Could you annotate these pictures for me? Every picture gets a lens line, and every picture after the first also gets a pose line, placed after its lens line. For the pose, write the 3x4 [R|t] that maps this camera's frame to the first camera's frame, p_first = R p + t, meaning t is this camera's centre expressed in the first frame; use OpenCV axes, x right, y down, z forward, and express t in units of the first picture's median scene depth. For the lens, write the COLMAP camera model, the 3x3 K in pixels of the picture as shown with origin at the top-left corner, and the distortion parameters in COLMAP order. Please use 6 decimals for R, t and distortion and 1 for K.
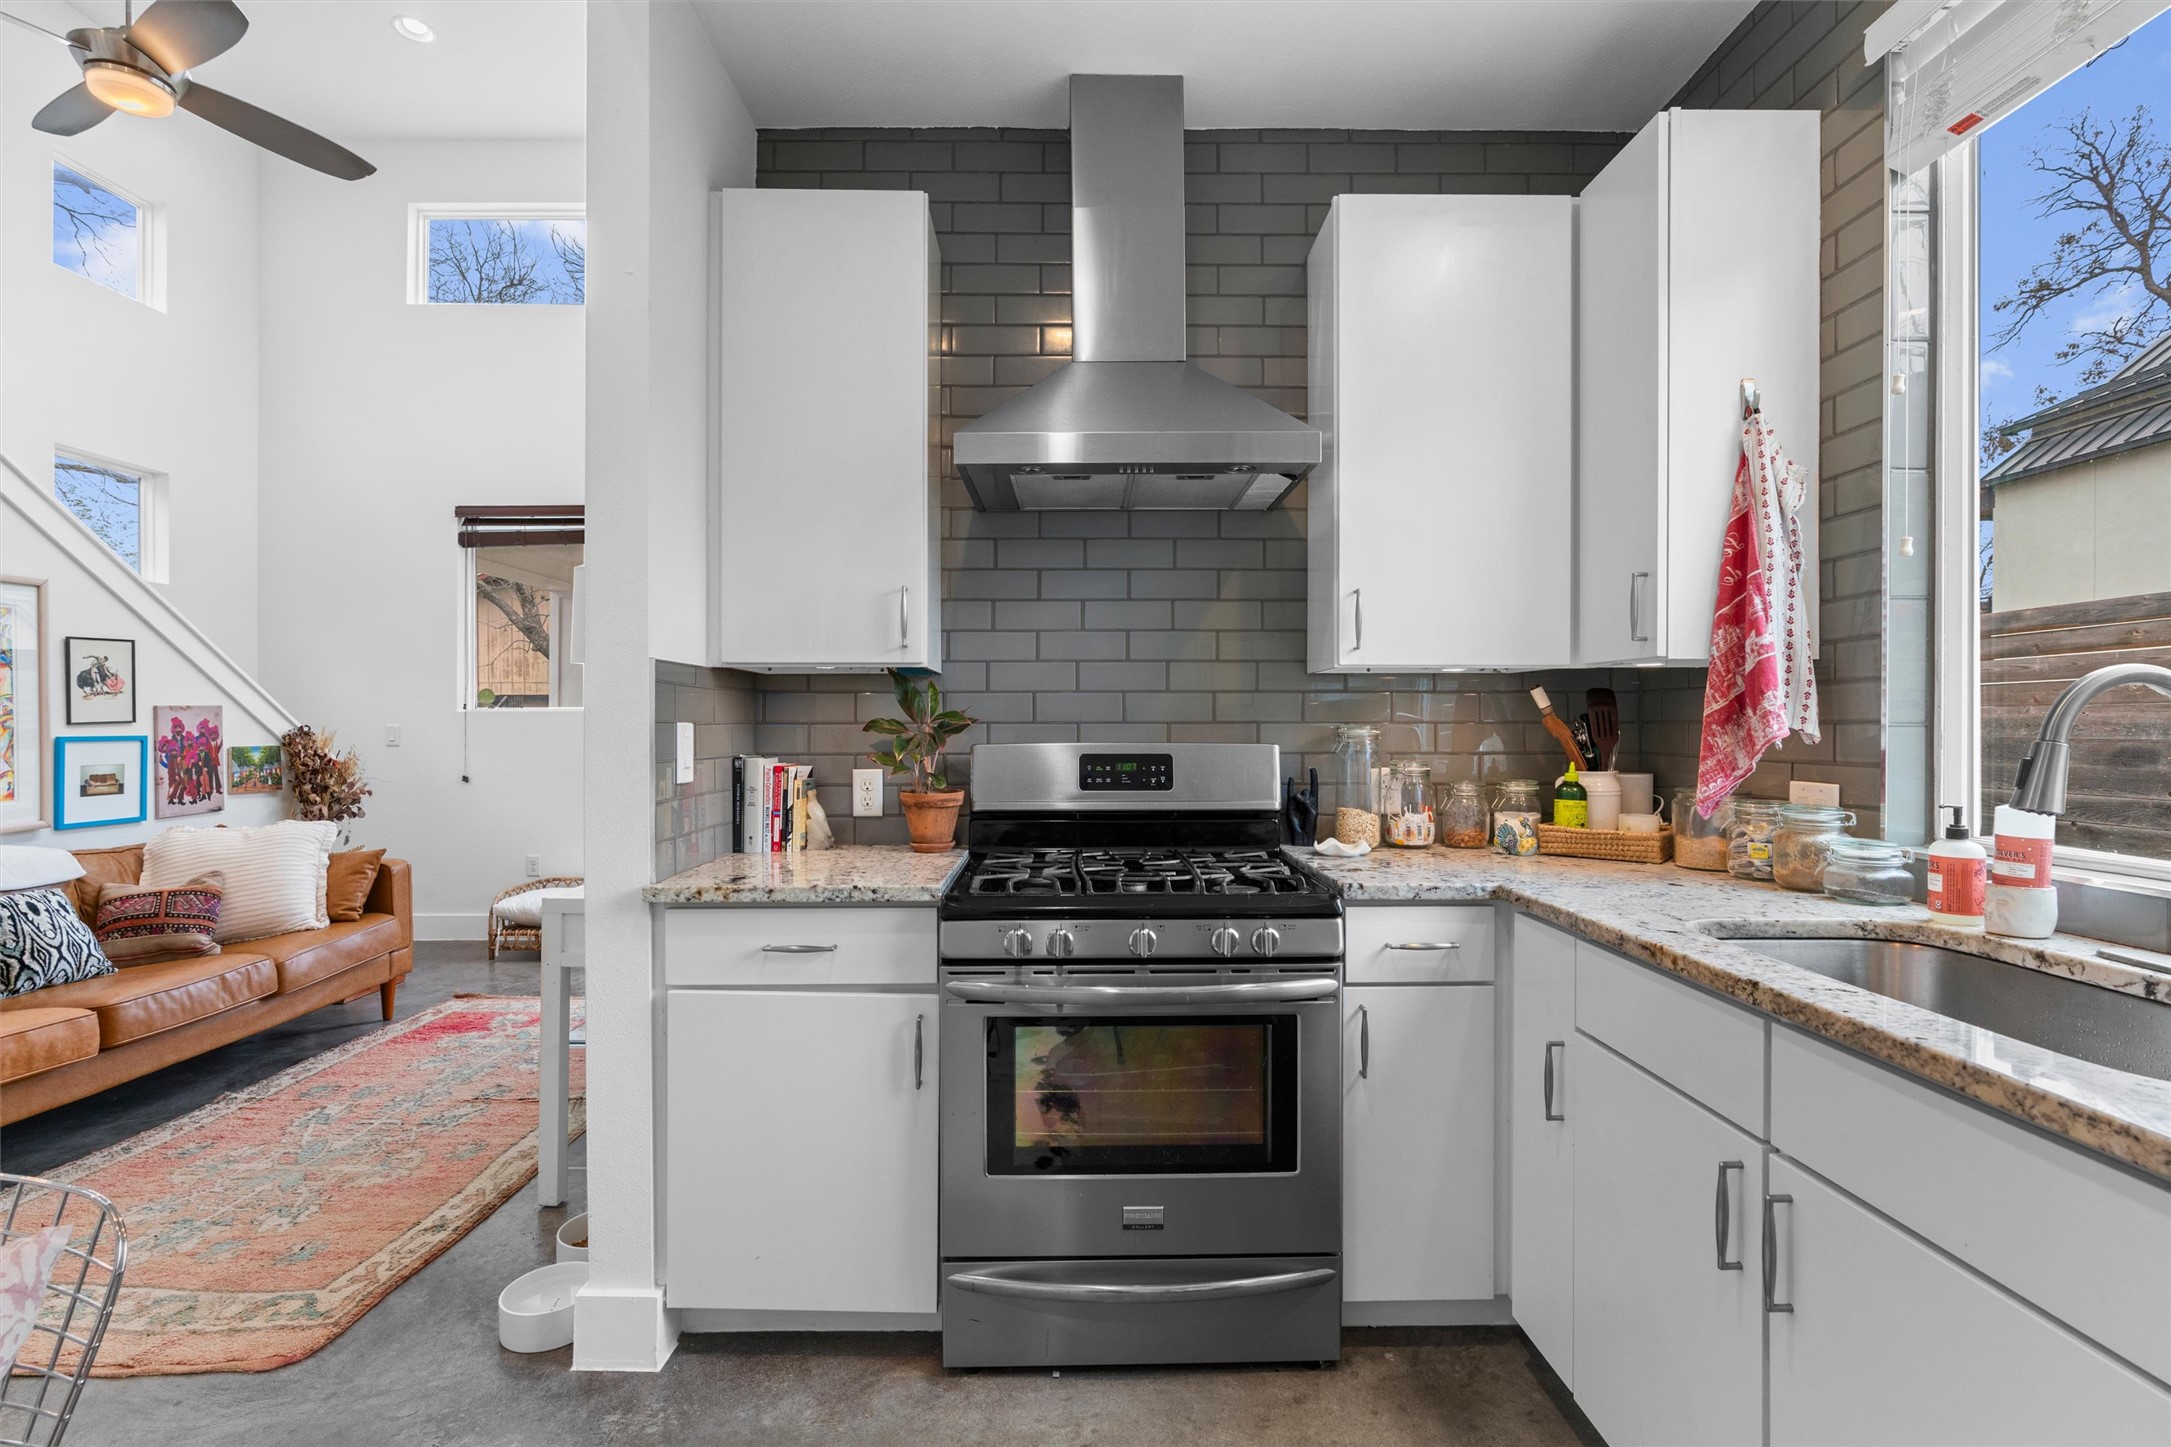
lens RADIAL K [[987.2, 0, 1086.9], [0, 987.2, 729.6], [0, 0, 1]] dist [-0.013684, 0.005105]
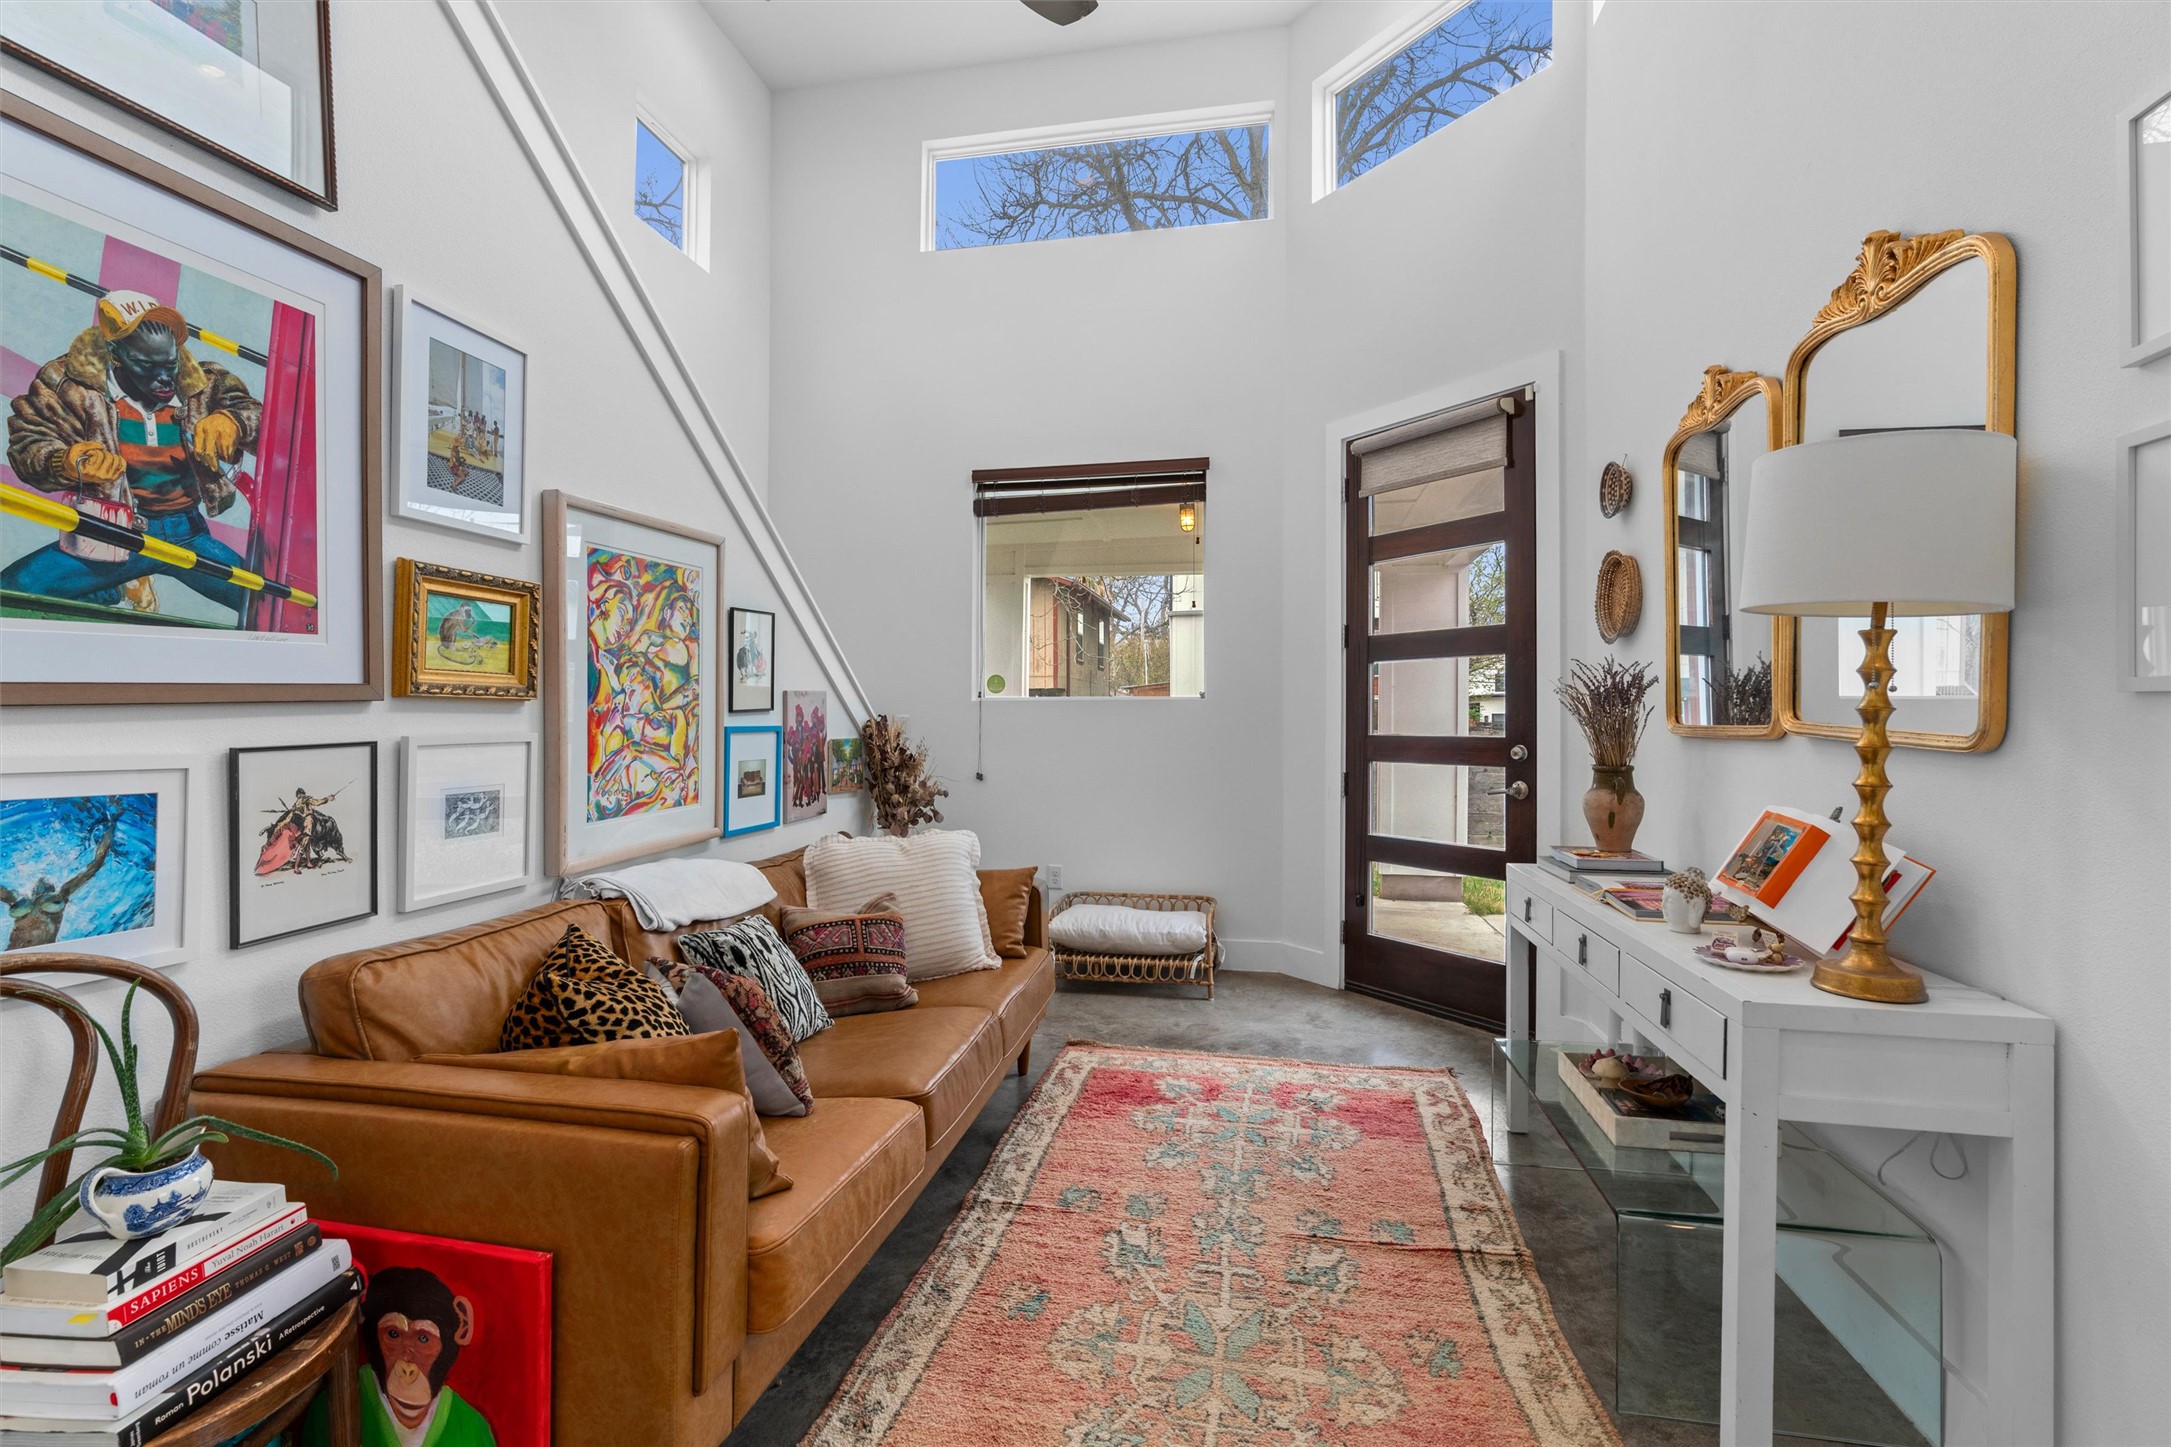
lens RADIAL K [[987.2, 0, 1099.4], [0, 987.2, 713.3], [0, 0, 1]] dist [-0.013684, 0.005105]
pose [[0.980254, 0.002241, -0.197728, -0.524323], [-0.004318, 0.999940, -0.010074, 0.002626], [0.197694, 0.010729, 0.980205, 0.217227]]
